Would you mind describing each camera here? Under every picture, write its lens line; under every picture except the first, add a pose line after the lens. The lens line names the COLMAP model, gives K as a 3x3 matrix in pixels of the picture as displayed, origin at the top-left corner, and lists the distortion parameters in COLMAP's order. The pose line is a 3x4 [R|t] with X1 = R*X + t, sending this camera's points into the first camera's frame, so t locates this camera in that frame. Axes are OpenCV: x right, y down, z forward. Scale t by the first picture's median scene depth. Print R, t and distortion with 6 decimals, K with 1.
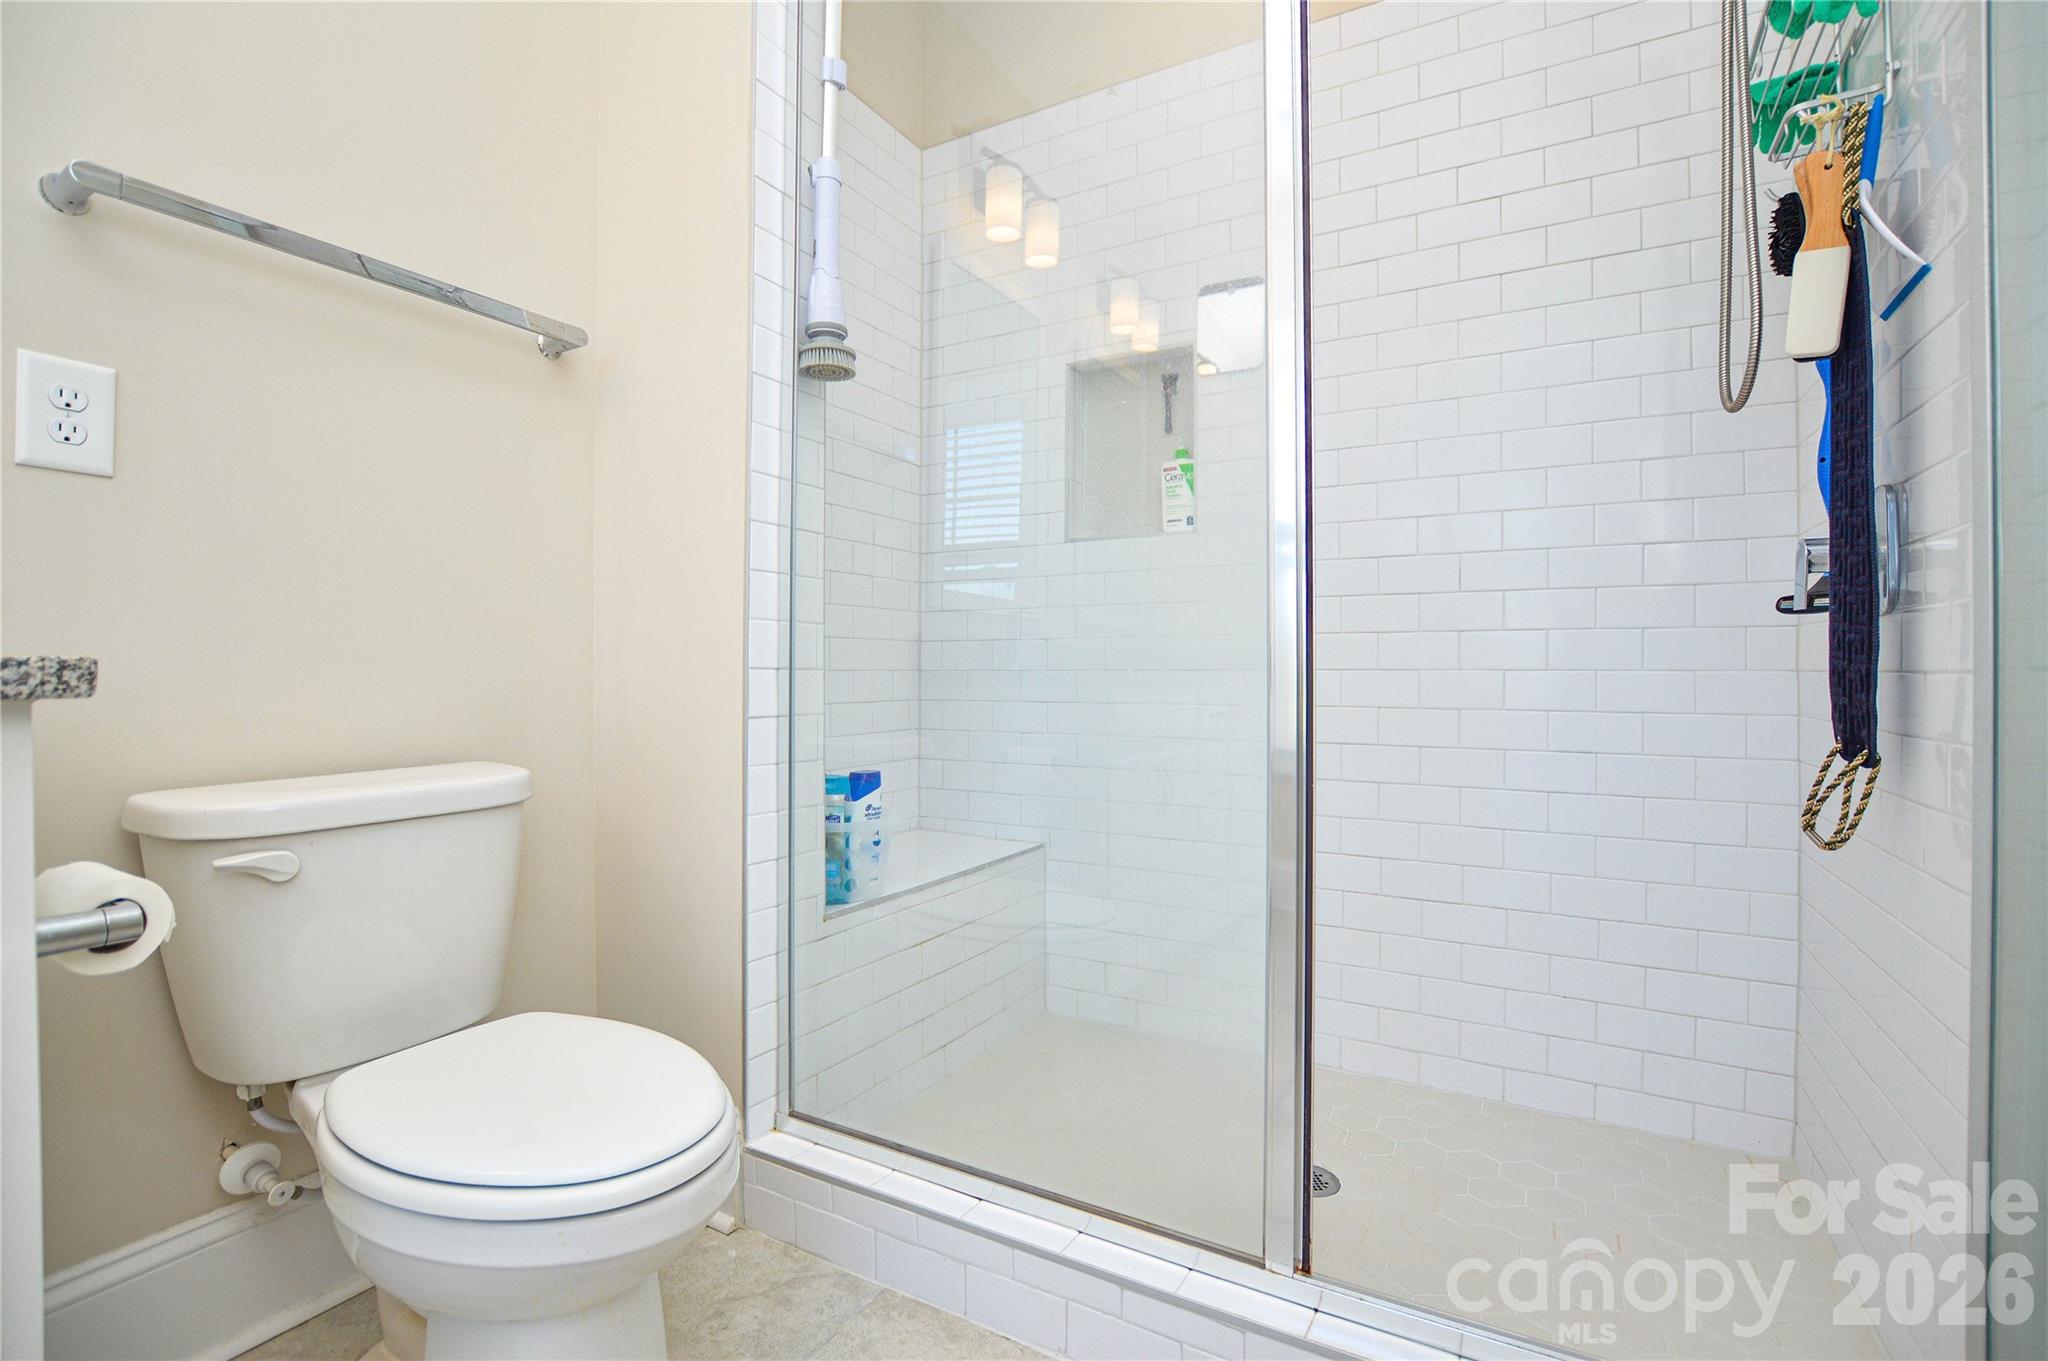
lens RADIAL K [[916.3, 0, 1019.9], [0, 916.3, 671.1], [0, 0, 1]] dist [-0.022644, 0.002971]
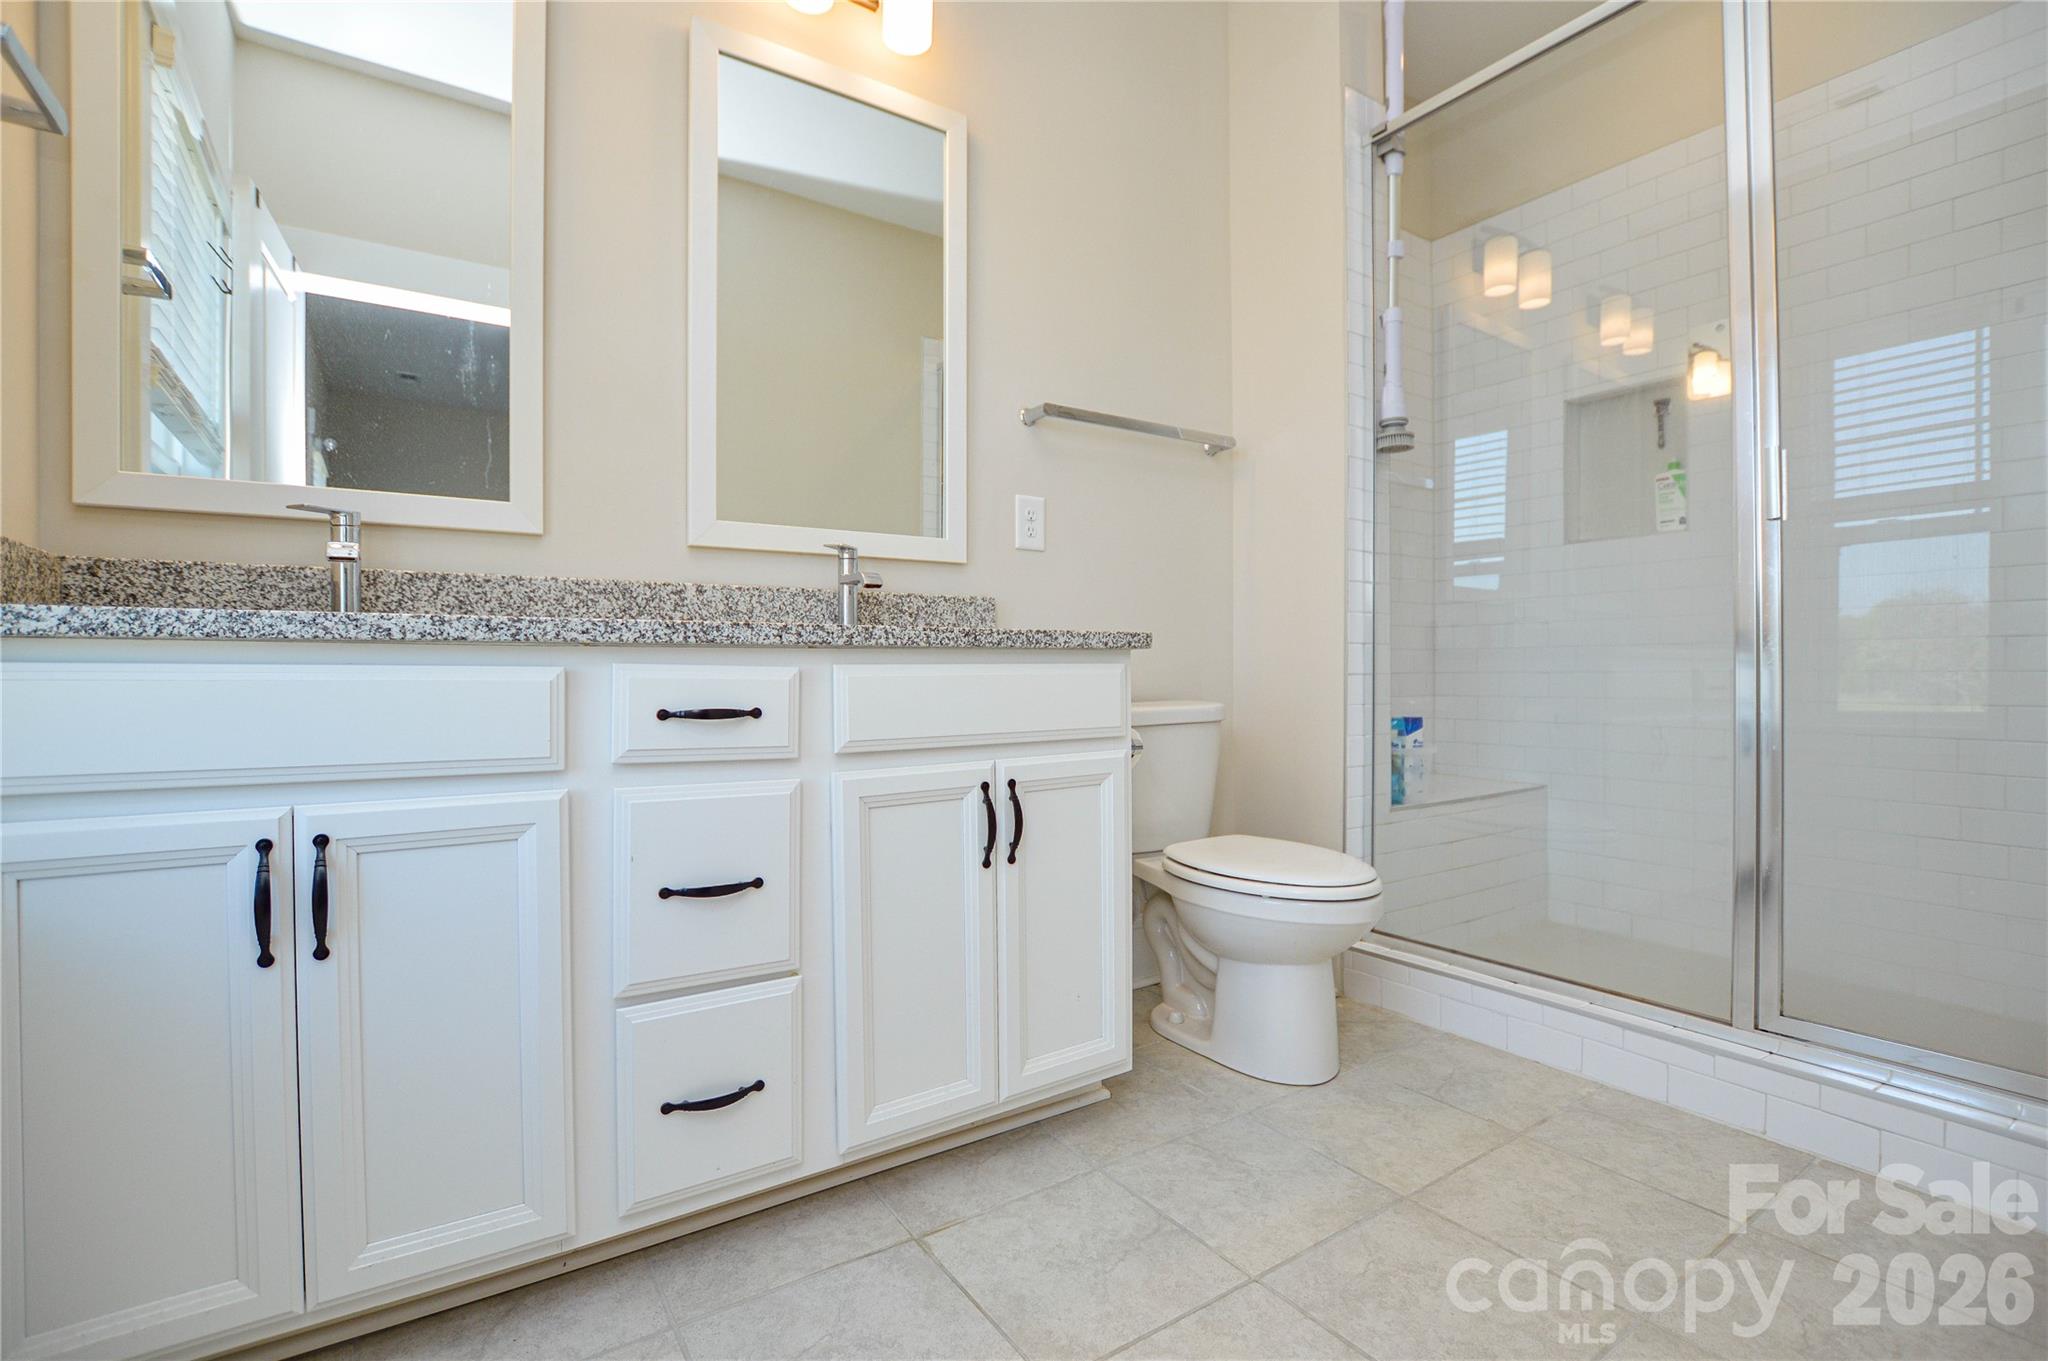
lens RADIAL K [[916.3, 0, 1035.5], [0, 916.3, 670.6], [0, 0, 1]] dist [-0.022644, 0.002971]
pose [[0.899890, -0.004149, -0.436097, -0.079422], [0.005526, 0.999983, 0.001888, 0.033150], [0.436082, -0.004108, 0.899897, -0.575585]]
